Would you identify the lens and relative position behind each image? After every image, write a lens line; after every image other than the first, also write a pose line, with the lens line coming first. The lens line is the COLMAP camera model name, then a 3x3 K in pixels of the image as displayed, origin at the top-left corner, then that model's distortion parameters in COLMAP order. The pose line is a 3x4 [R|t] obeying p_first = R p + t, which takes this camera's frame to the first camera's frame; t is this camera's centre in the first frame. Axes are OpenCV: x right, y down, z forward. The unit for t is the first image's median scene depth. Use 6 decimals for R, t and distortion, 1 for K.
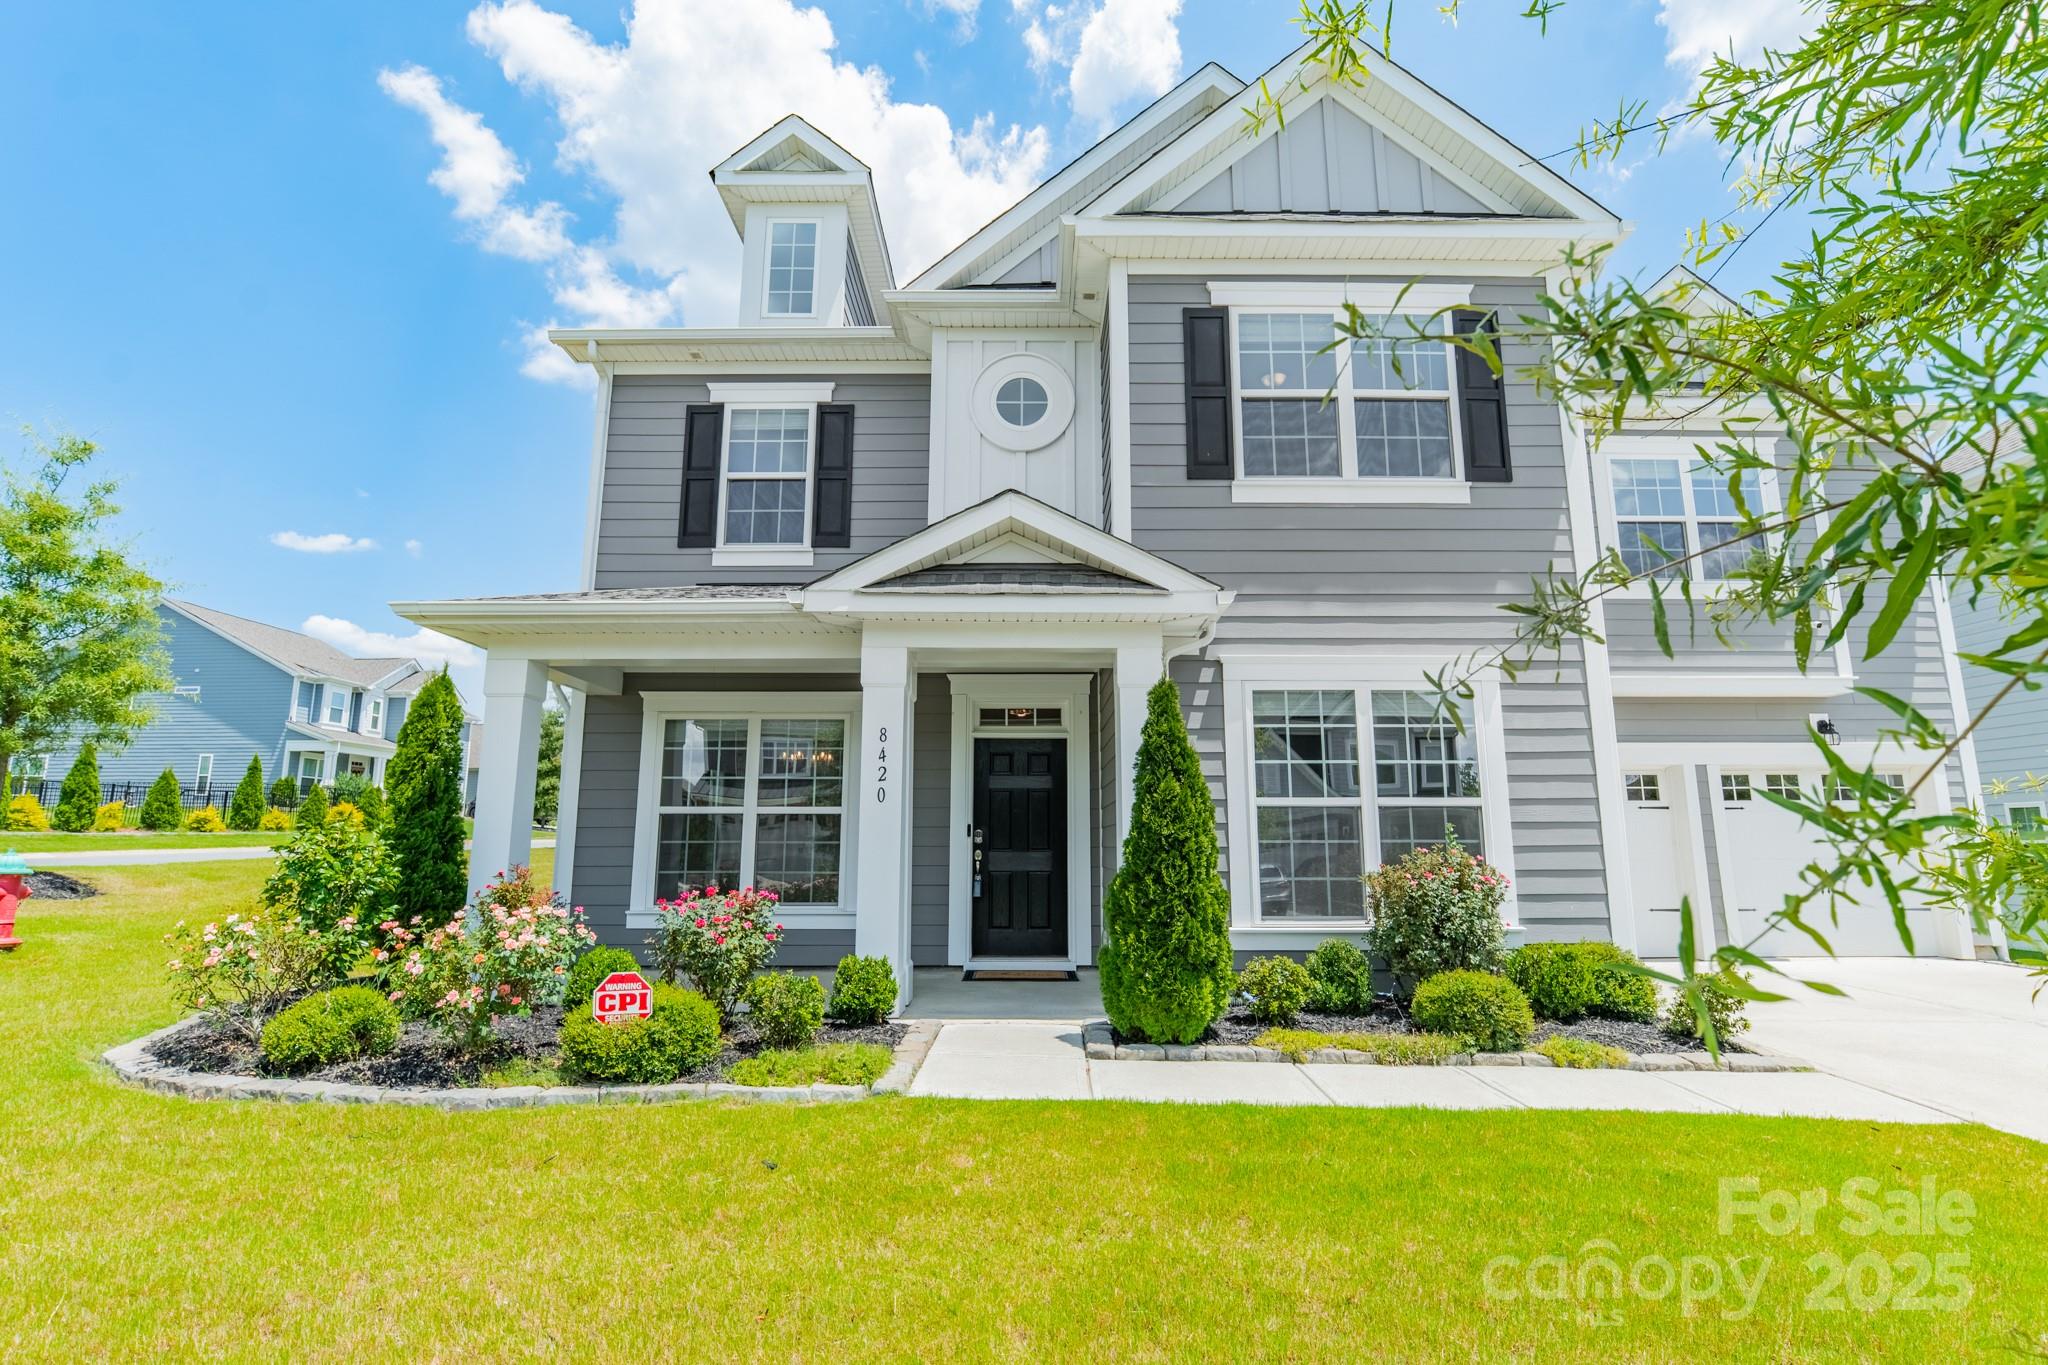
lens RADIAL K [[934.4, 0, 1024.1], [0, 934.4, 689.4], [0, 0, 1]] dist [-0.017444, 0.000108]
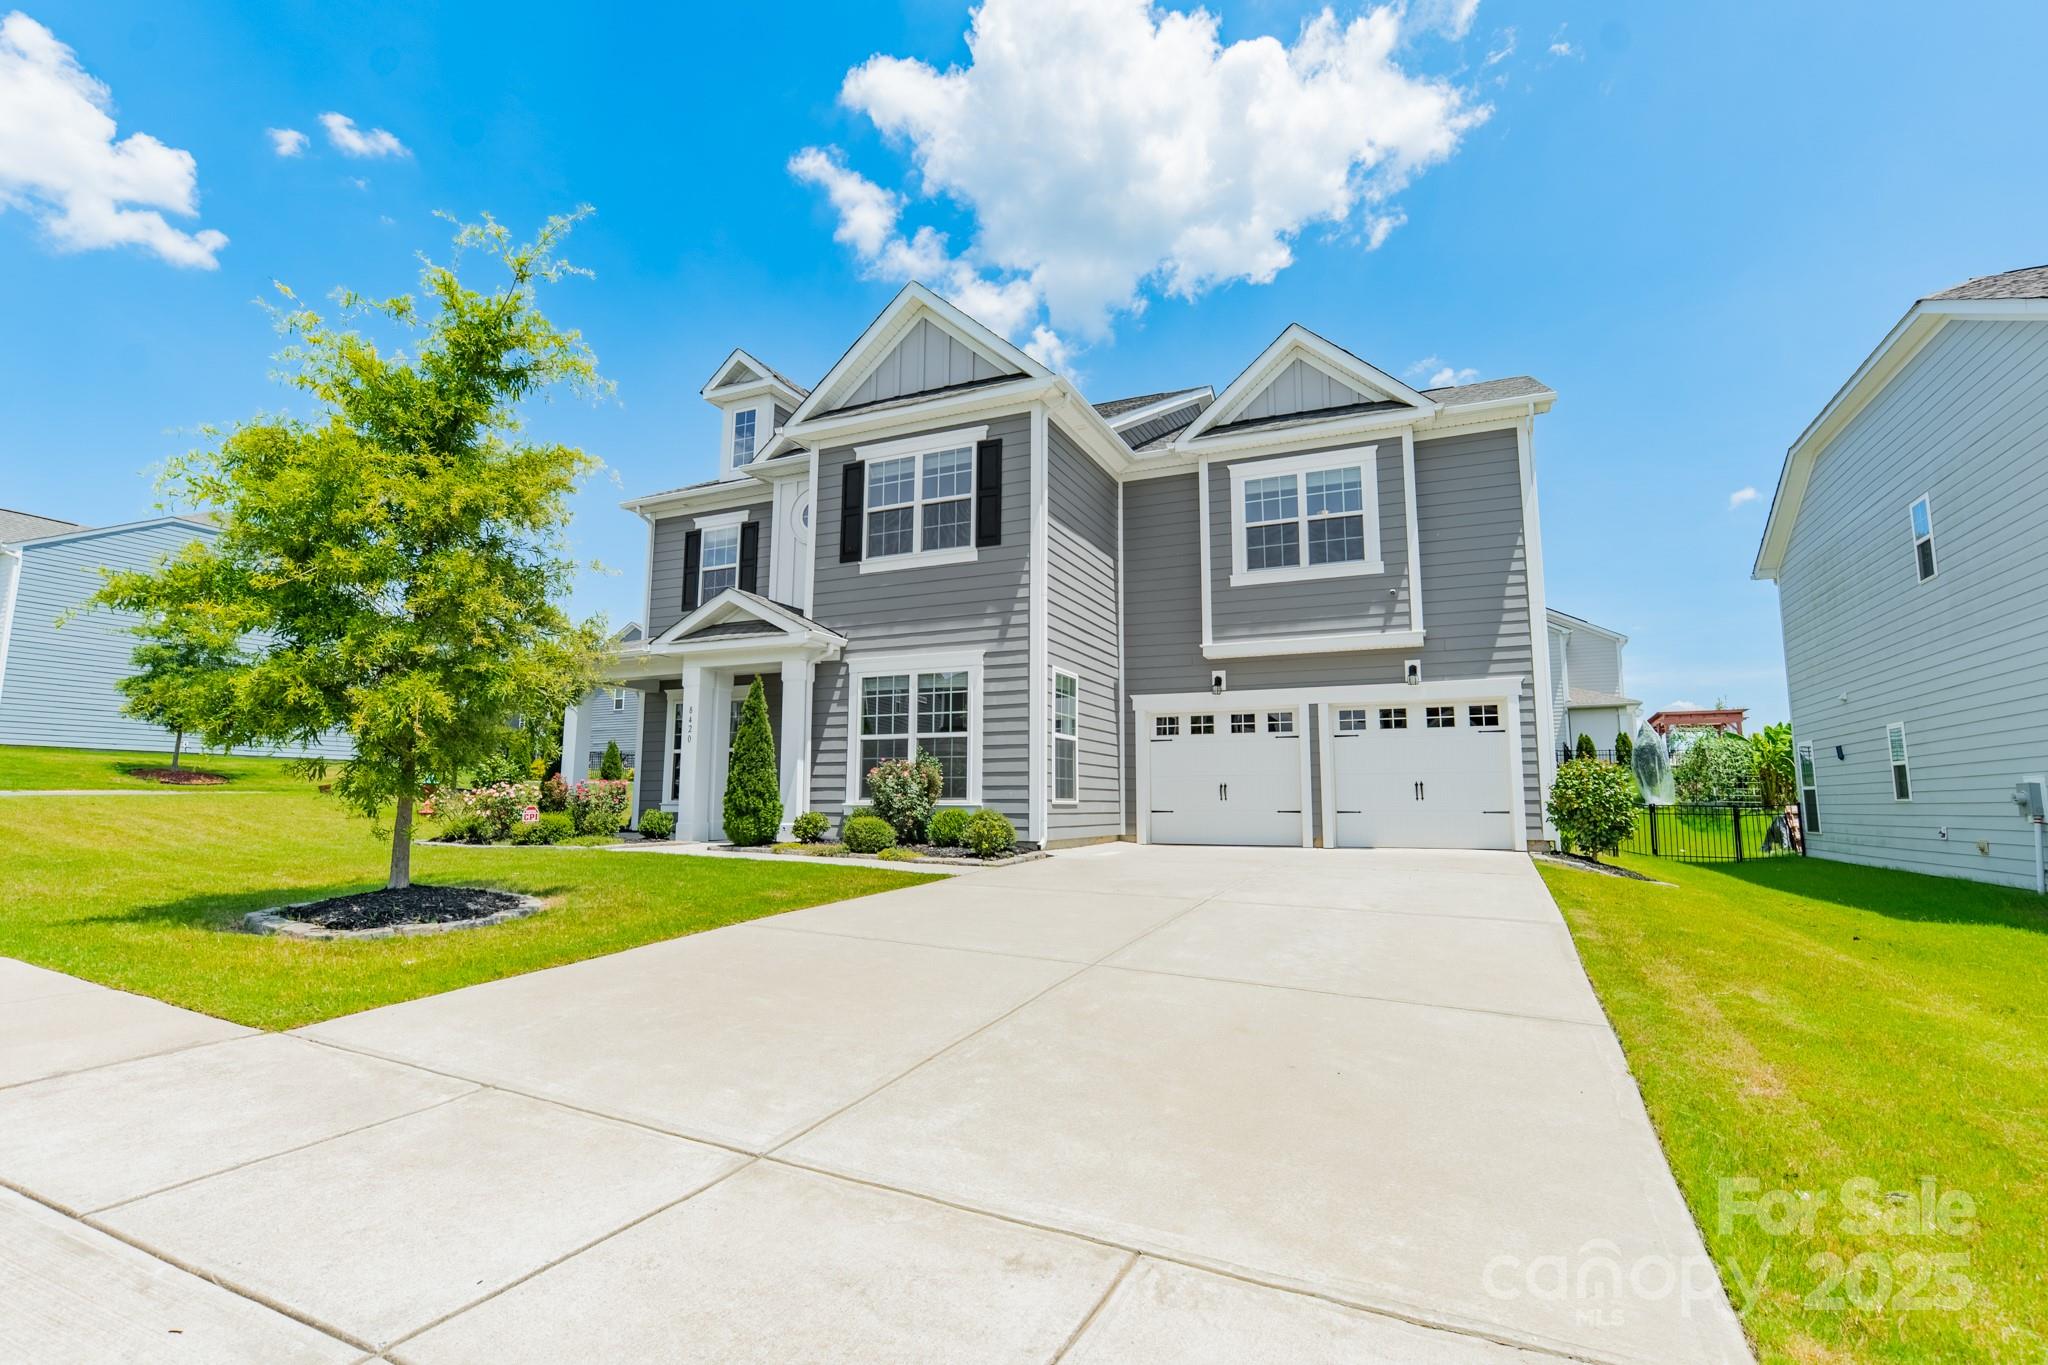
lens RADIAL K [[953.3, 0, 1025.9], [0, 953.3, 688.6], [0, 0, 1]] dist [-0.062633, -0.000057]
pose [[0.915014, -0.048911, -0.400447, 1.172906], [0.065720, 0.997436, 0.028342, -0.008642], [0.398034, -0.052250, 0.915882, -0.540483]]
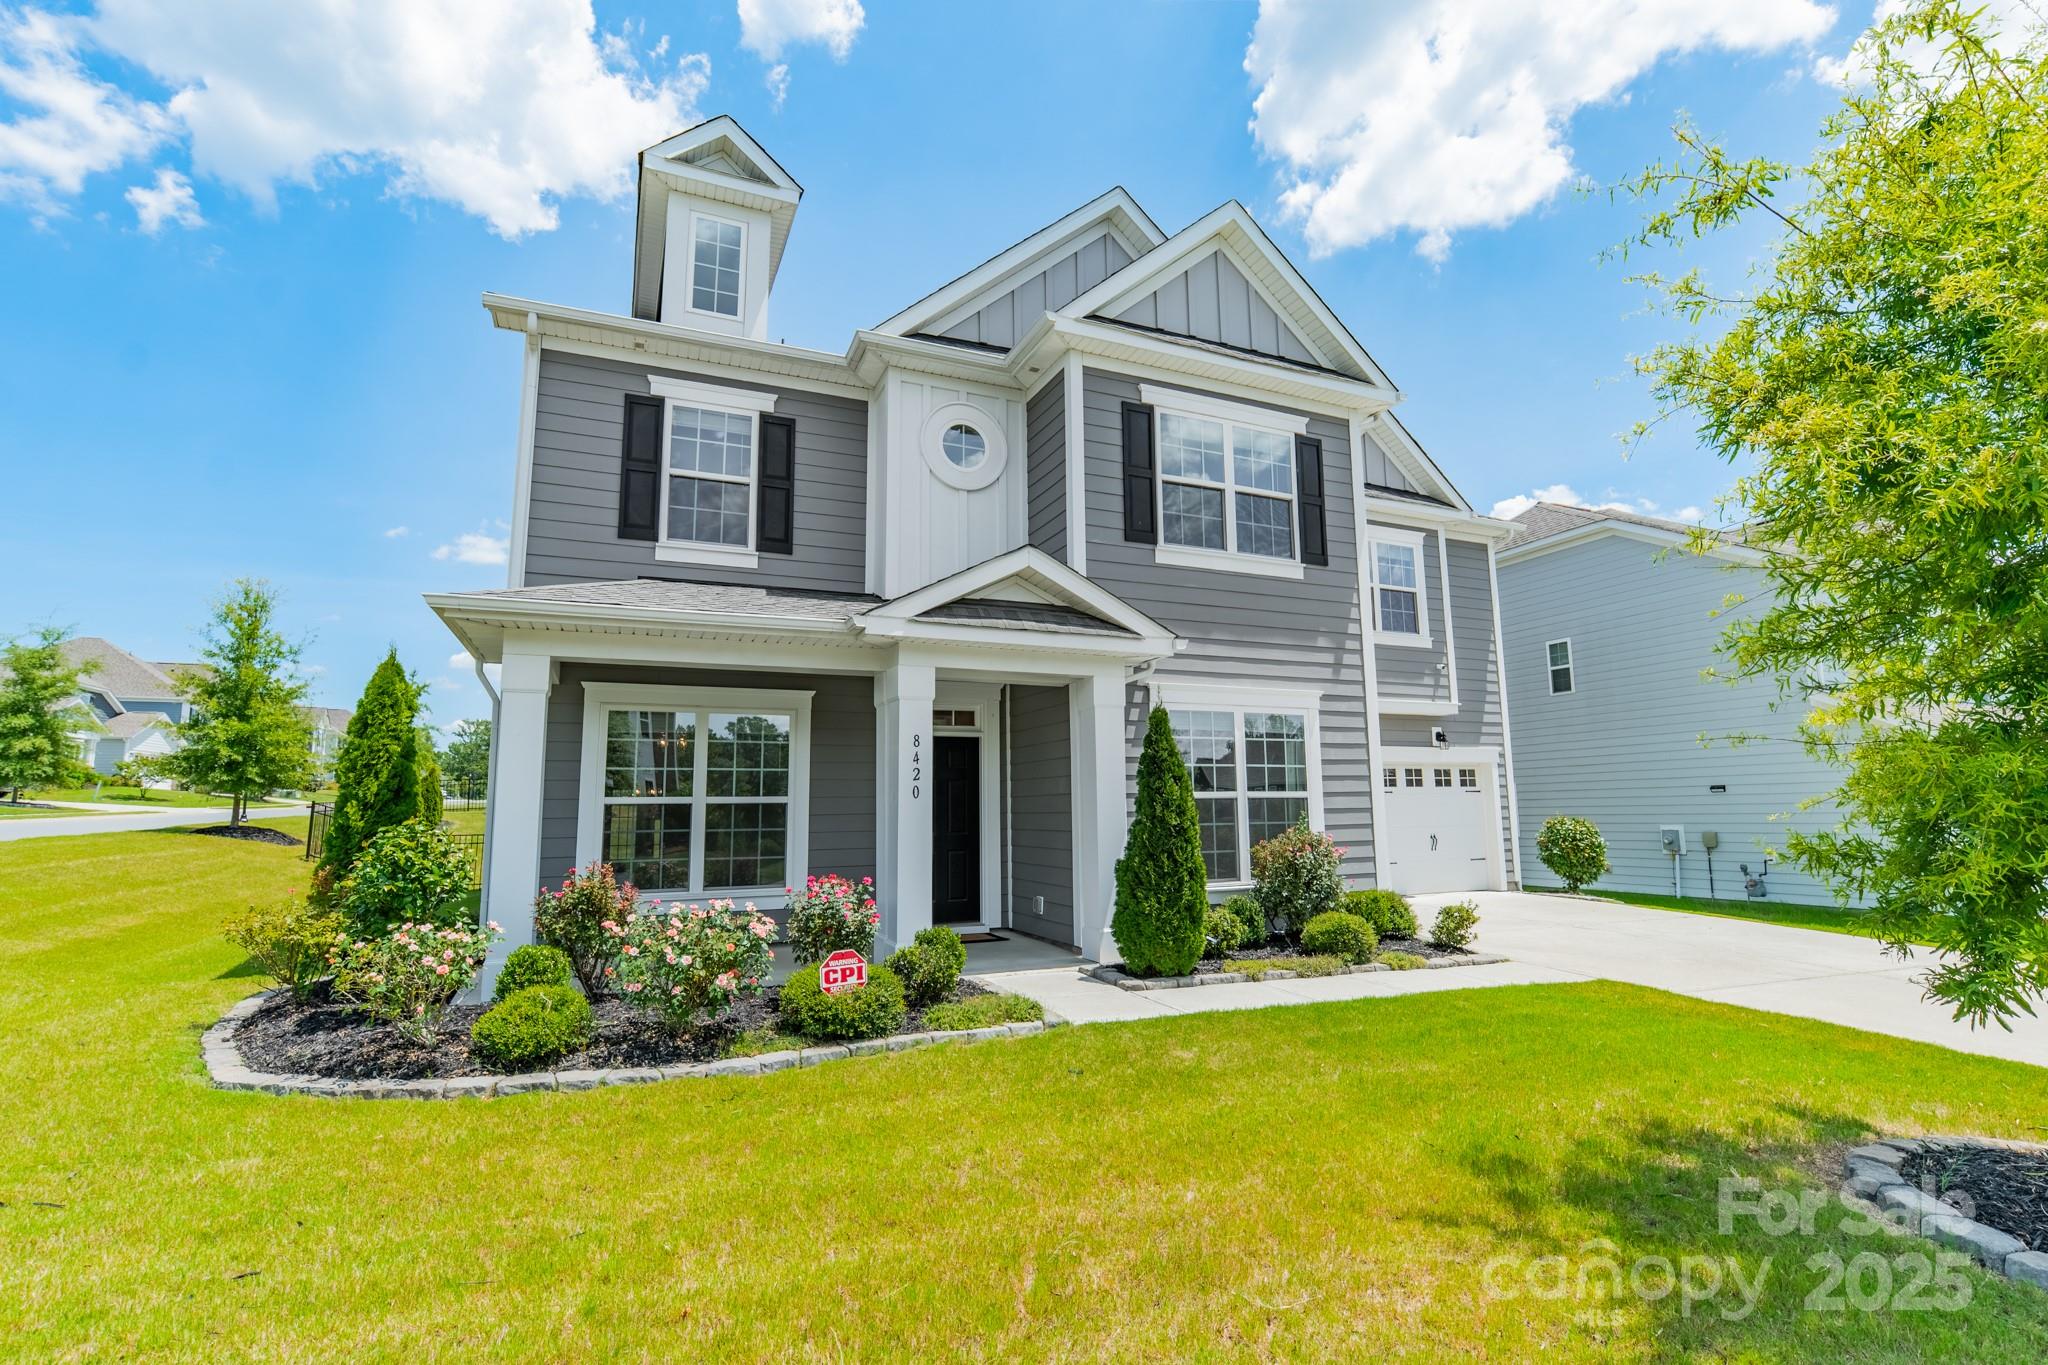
lens RADIAL K [[933.6, 0, 1024.0], [0, 933.6, 682.5], [0, 0, 1]] dist [-0.018377, -0.000346]
pose [[0.916069, 0.043458, 0.398659, -0.423516], [-0.054846, 0.998347, 0.017201, -0.044549], [-0.397252, -0.037622, 0.916938, -0.109147]]
